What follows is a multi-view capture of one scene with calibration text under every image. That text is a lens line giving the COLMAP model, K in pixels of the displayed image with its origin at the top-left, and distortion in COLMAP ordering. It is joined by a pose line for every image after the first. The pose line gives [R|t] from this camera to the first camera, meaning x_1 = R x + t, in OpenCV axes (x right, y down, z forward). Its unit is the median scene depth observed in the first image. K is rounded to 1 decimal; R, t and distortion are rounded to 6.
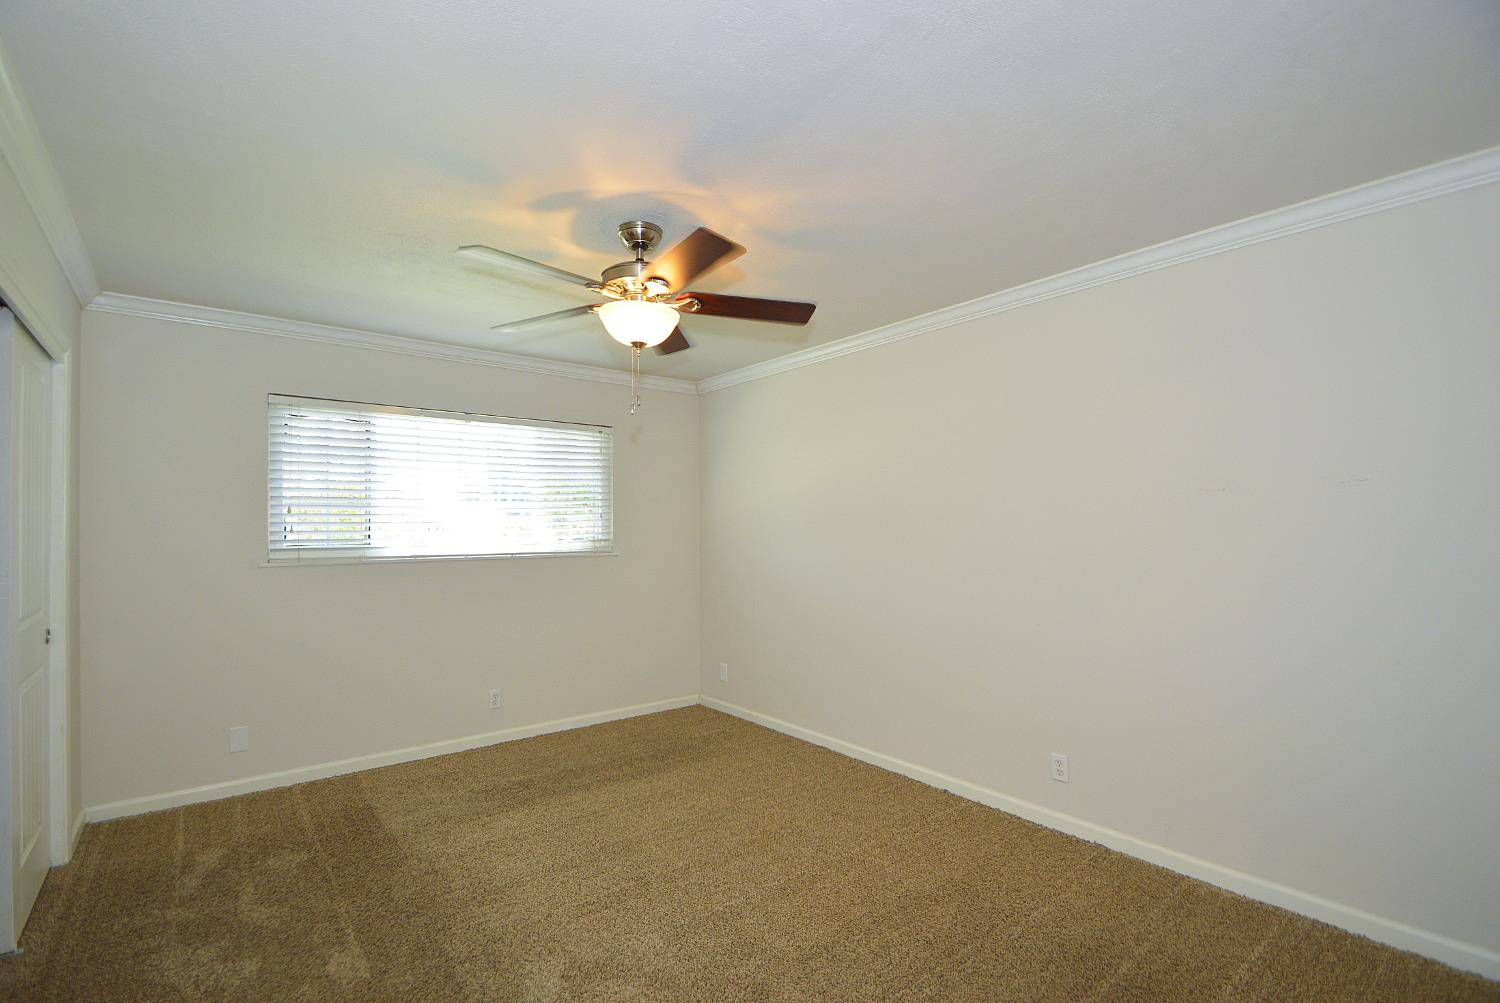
lens RADIAL K [[683.3, 0, 747.9], [0, 683.3, 523.5], [0, 0, 1]] dist [0.001503, 0.000310]
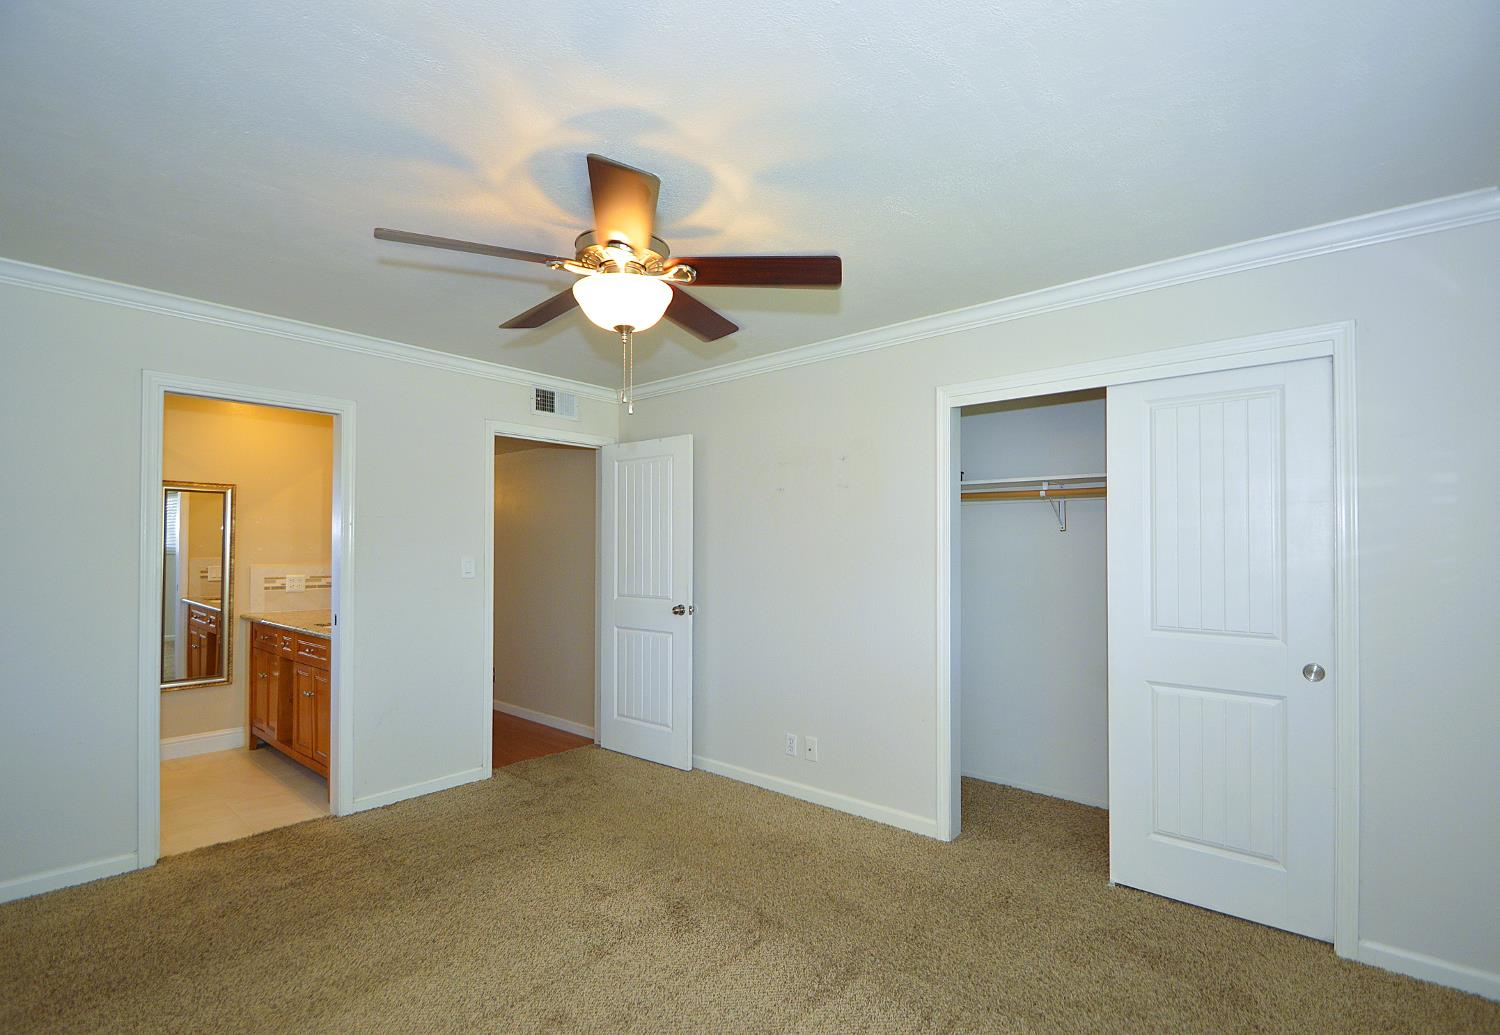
lens RADIAL K [[671.4, 0, 749.7], [0, 671.4, 533.2], [0, 0, 1]] dist [-0.002889, -0.000583]
pose [[0.982622, 0.007223, 0.185477, -0.160657], [-0.003453, 0.999781, -0.020641, -0.001795], [-0.185586, 0.019642, 0.982432, 0.189889]]
